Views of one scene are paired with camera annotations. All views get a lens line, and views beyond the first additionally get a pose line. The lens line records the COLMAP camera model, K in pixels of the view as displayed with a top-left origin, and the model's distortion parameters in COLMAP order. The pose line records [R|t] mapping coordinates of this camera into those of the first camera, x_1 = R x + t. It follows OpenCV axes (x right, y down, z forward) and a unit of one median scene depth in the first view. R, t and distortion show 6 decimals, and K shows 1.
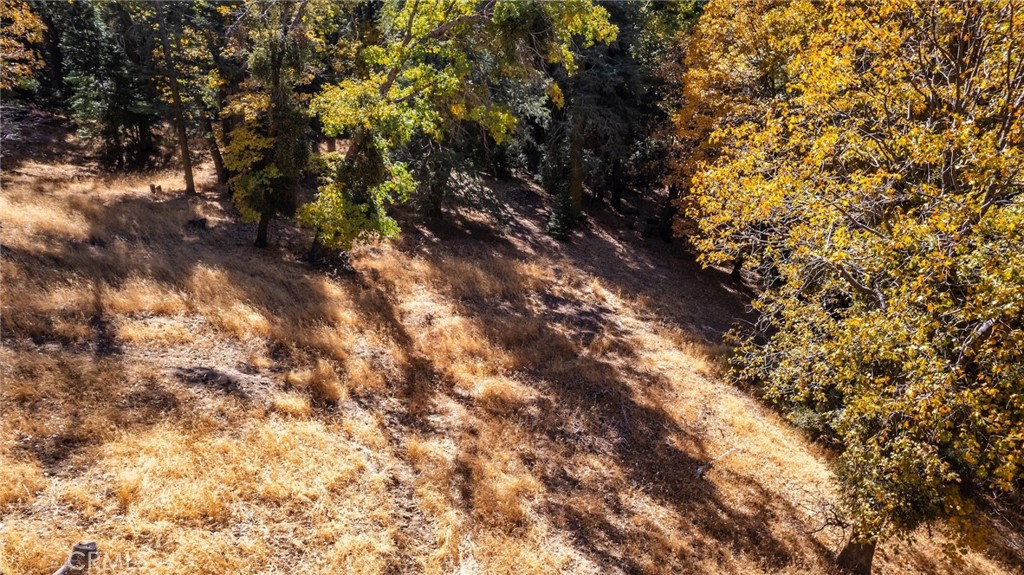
lens RADIAL K [[665.1, 0, 509.2], [0, 665.1, 288.5], [0, 0, 1]] dist [-0.073330, 0.065296]
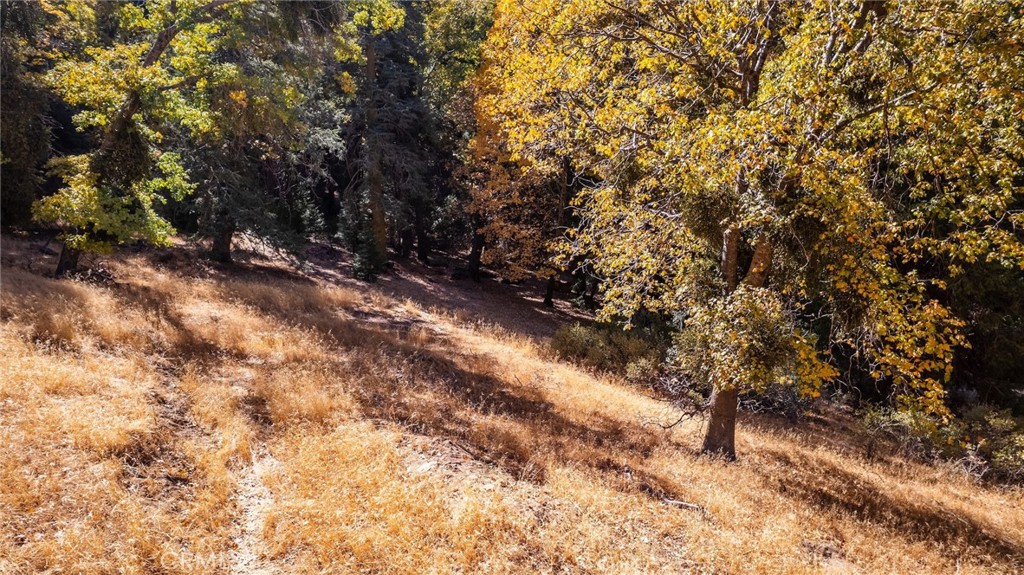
lens RADIAL K [[665.1, 0, 513.8], [0, 665.1, 286.4], [0, 0, 1]] dist [-0.073330, 0.065296]
pose [[0.953846, -0.073265, 0.291222, 0.002118], [0.127429, 0.976889, -0.171607, 0.157560], [-0.271919, 0.200797, 0.941138, 0.079952]]
